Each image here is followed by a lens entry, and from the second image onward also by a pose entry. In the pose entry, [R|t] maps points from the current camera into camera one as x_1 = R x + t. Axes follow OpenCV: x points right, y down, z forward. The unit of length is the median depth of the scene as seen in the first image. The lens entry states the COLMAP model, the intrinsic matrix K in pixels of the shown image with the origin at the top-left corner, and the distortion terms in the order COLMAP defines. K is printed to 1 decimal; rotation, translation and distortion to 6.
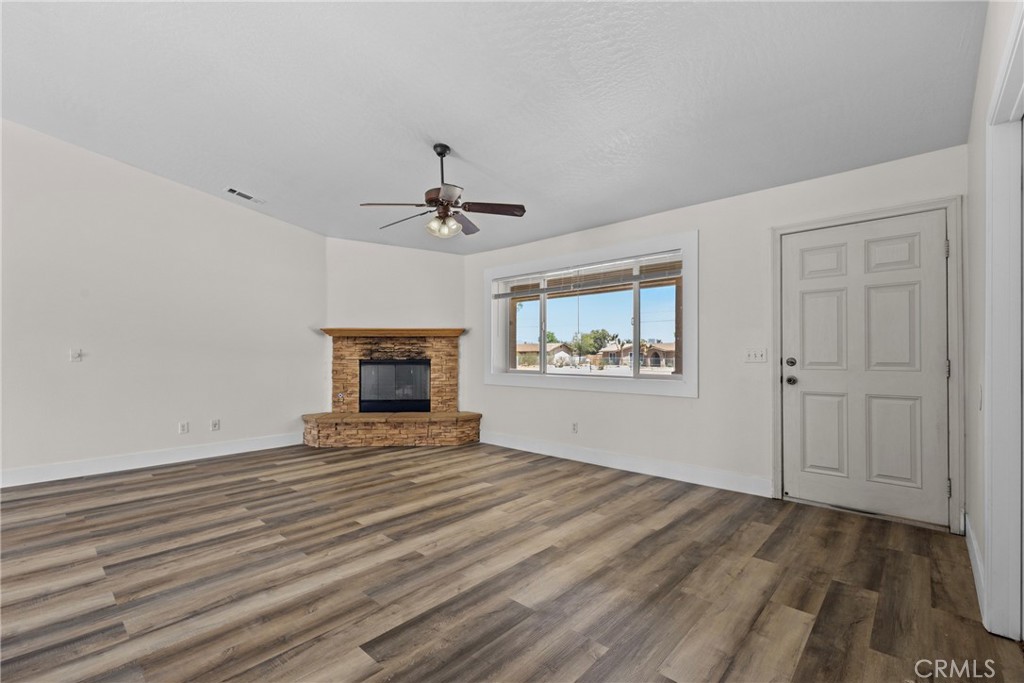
lens RADIAL K [[448.8, 0, 512.1], [0, 448.8, 350.5], [0, 0, 1]] dist [0.005556, -0.001412]
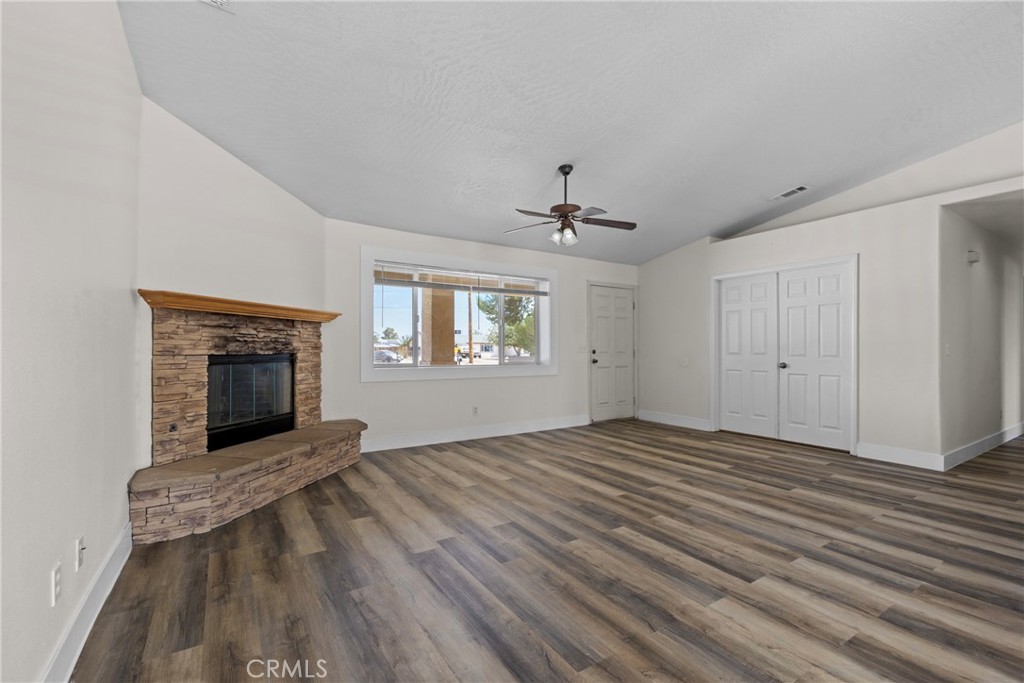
lens RADIAL K [[448.8, 0, 512.3], [0, 448.8, 342.9], [0, 0, 1]] dist [0.005556, -0.001412]
pose [[0.242592, 0.013470, 0.970035, -1.069058], [-0.010334, 0.999883, -0.011300, 0.010538], [-0.970073, -0.007283, 0.242702, 0.702775]]
